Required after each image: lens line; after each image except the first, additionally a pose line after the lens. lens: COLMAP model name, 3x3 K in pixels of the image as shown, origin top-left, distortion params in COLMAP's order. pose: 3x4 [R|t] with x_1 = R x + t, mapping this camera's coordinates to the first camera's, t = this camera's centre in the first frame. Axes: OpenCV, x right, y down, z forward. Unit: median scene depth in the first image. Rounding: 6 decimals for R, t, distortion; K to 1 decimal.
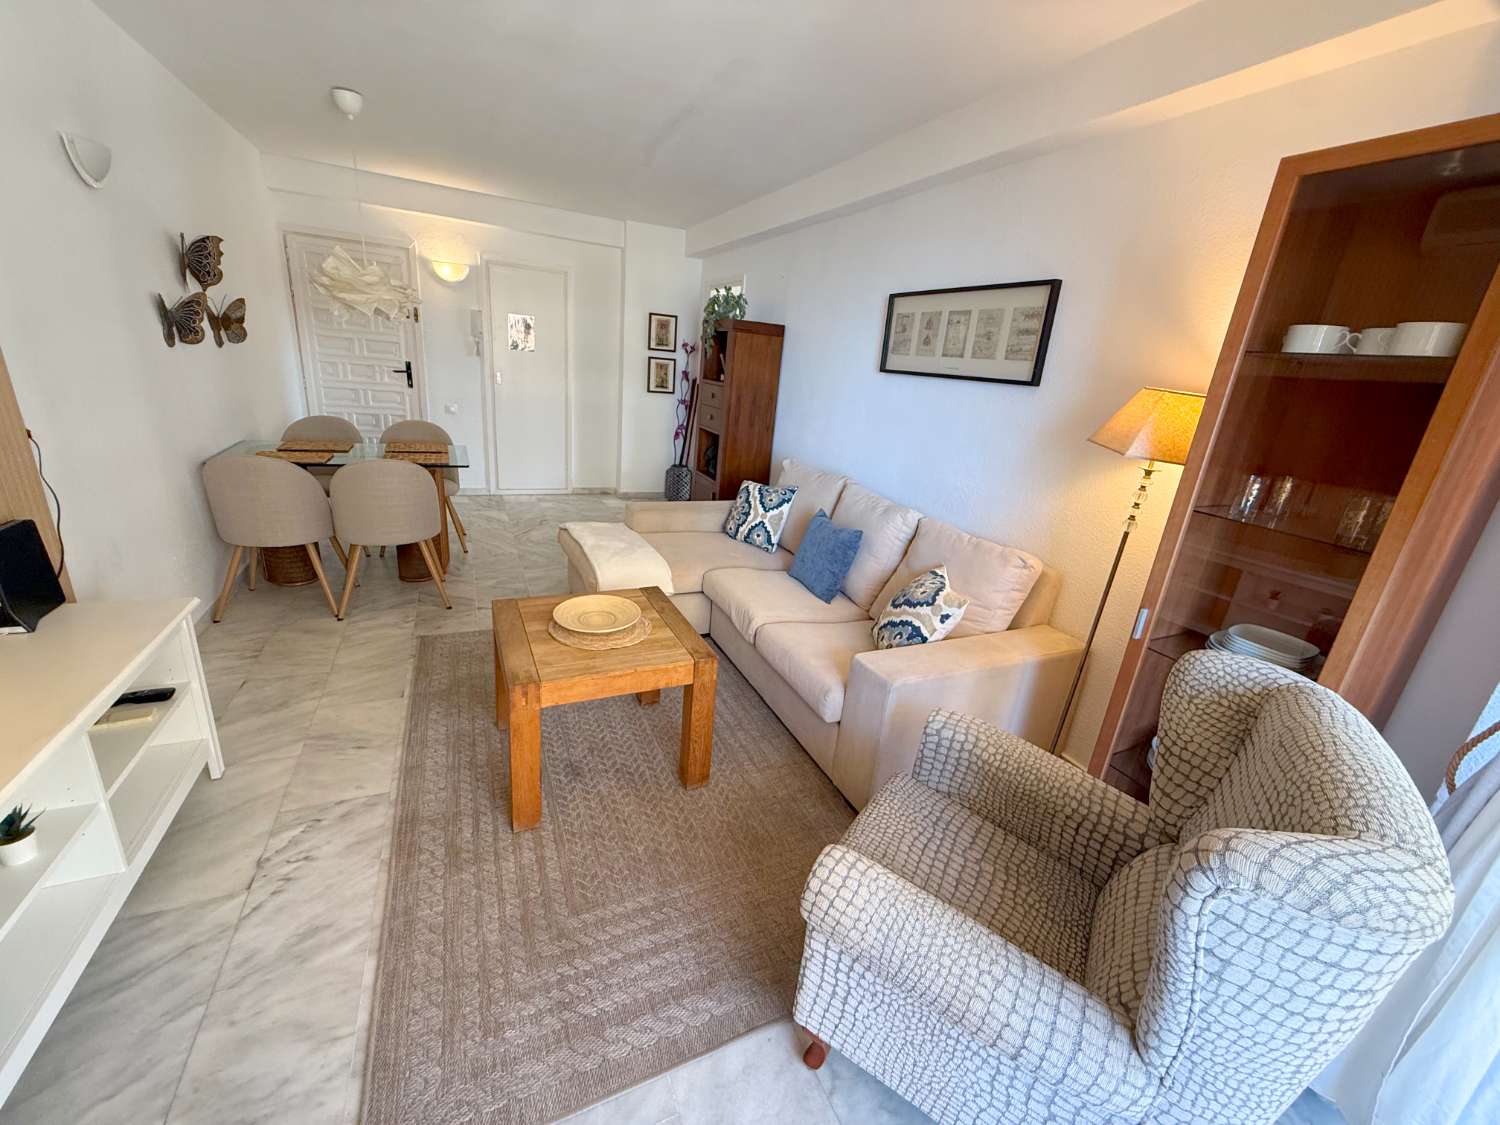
lens RADIAL K [[598.1, 0, 745.2], [0, 598.1, 564.0], [0, 0, 1]] dist [-0.002073, -0.000242]
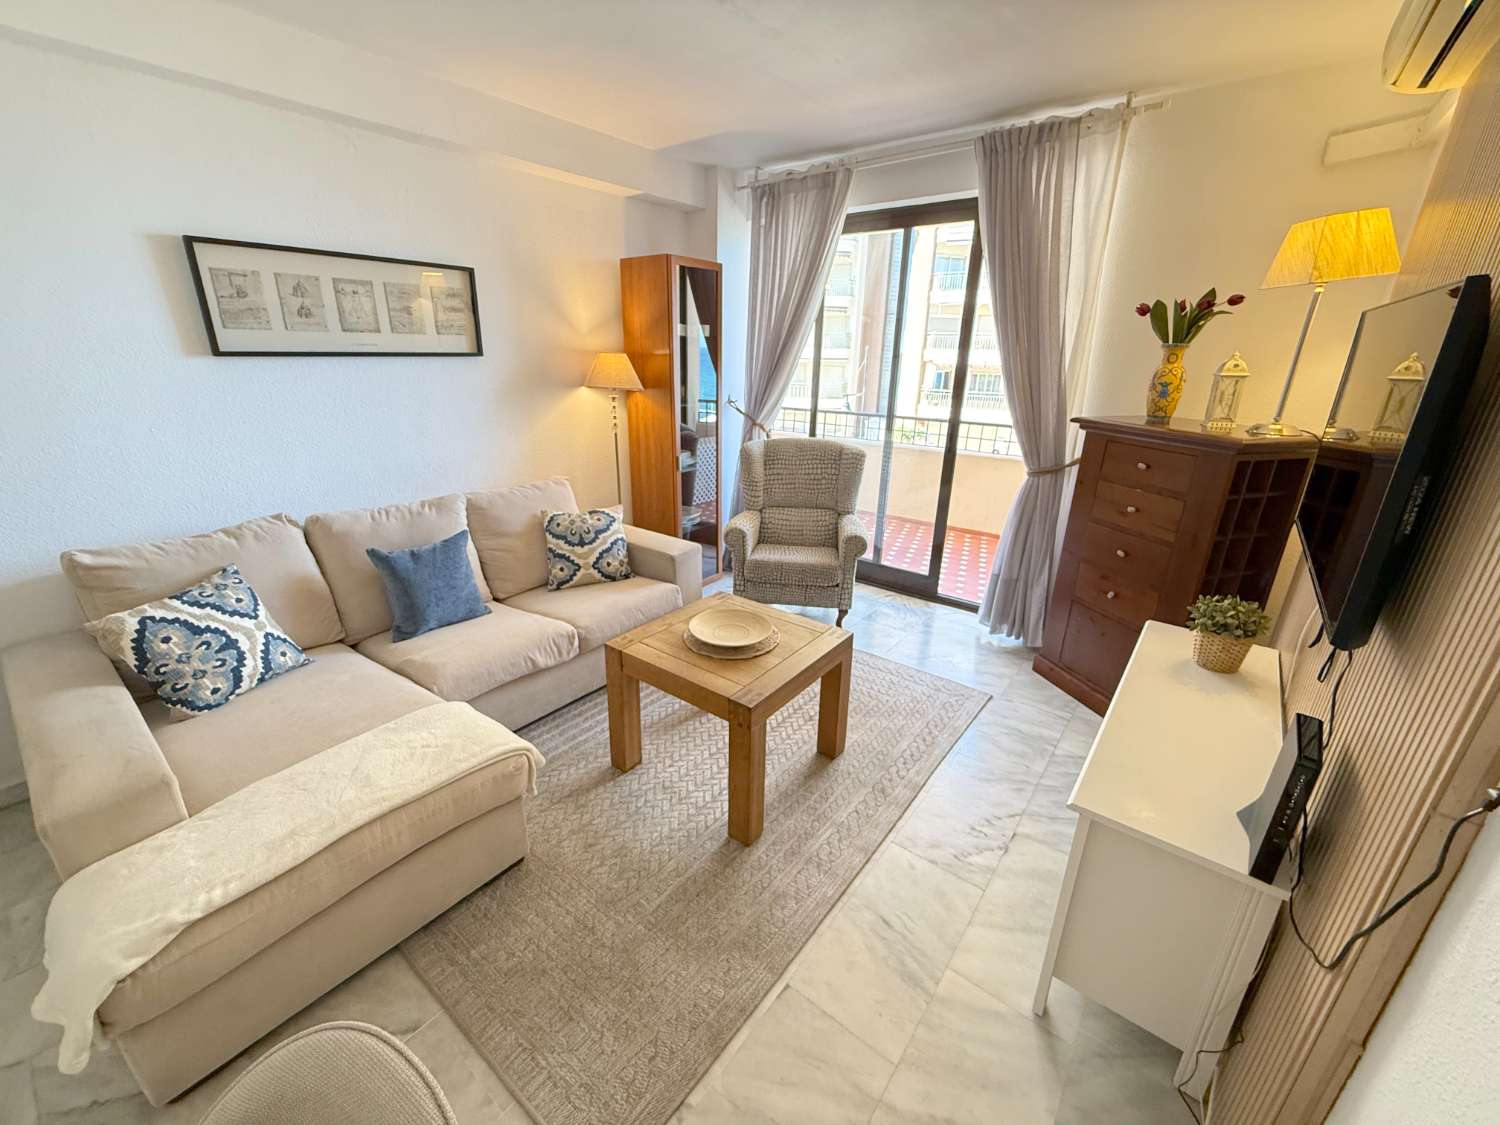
lens RADIAL K [[597.1, 0, 745.1], [0, 597.1, 563.5], [0, 0, 1]] dist [-0.000040, -0.000352]
pose [[-0.451341, -0.390689, 0.802280, -0.830390], [0.234658, 0.815456, 0.529118, -0.434438], [-0.860945, 0.427075, -0.276371, 0.972688]]
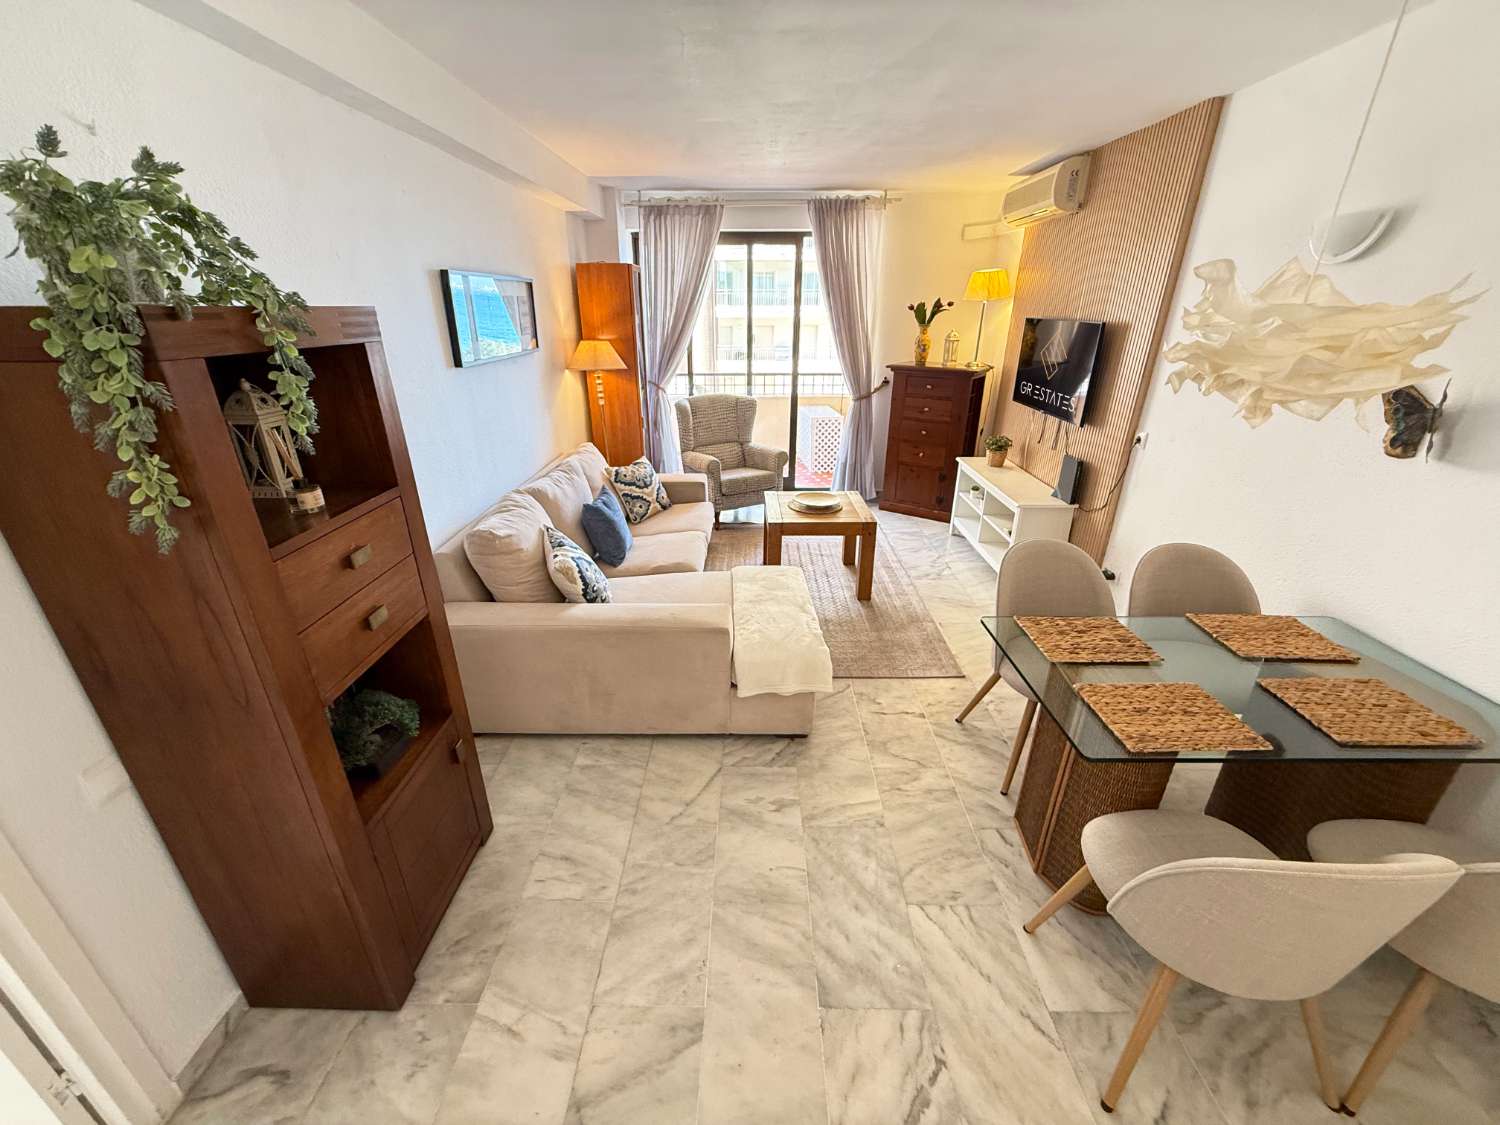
lens RADIAL K [[597.1, 0, 745.1], [0, 597.1, 563.5], [0, 0, 1]] dist [-0.000040, -0.000352]
pose [[-0.901415, -0.248106, 0.354815, -0.594453], [0.063150, 0.735410, 0.674673, -0.807272], [-0.428325, 0.630567, -0.647242, 1.908827]]
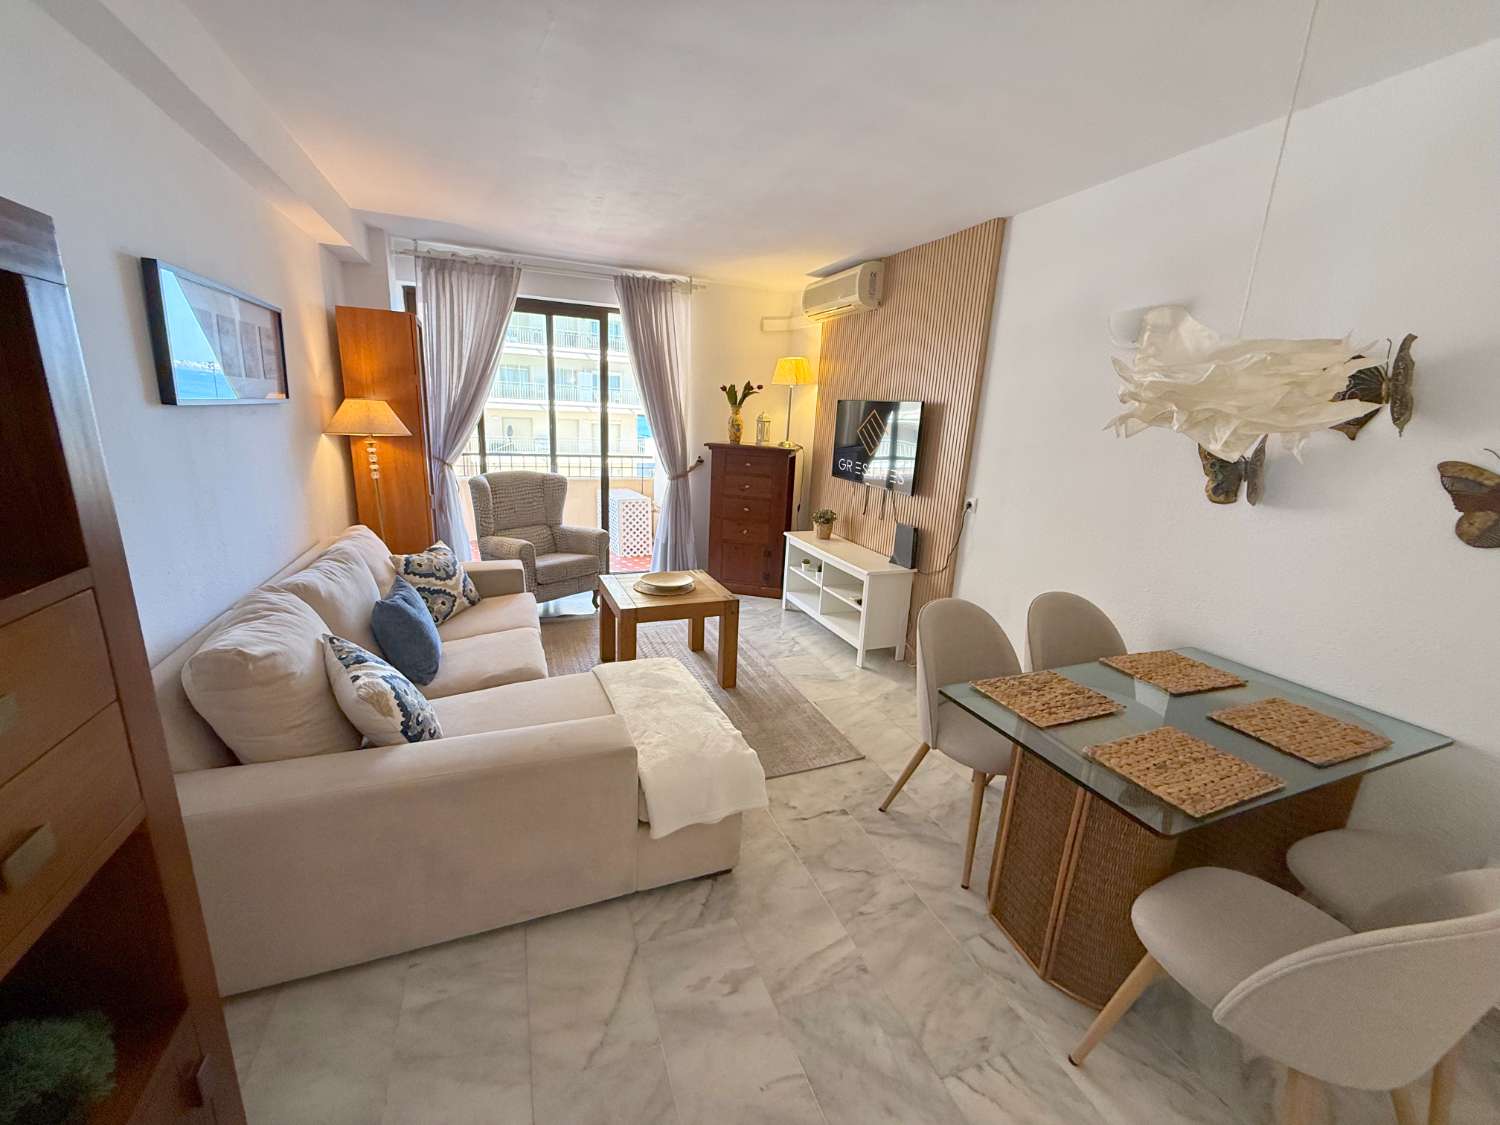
lens RADIAL K [[597.1, 0, 745.1], [0, 597.1, 563.5], [0, 0, 1]] dist [-0.000040, -0.000352]
pose [[-0.989512, -0.143326, 0.018010, -0.385718], [-0.110171, 0.829429, 0.547640, -0.686895], [-0.093429, 0.539912, -0.836520, 1.841018]]
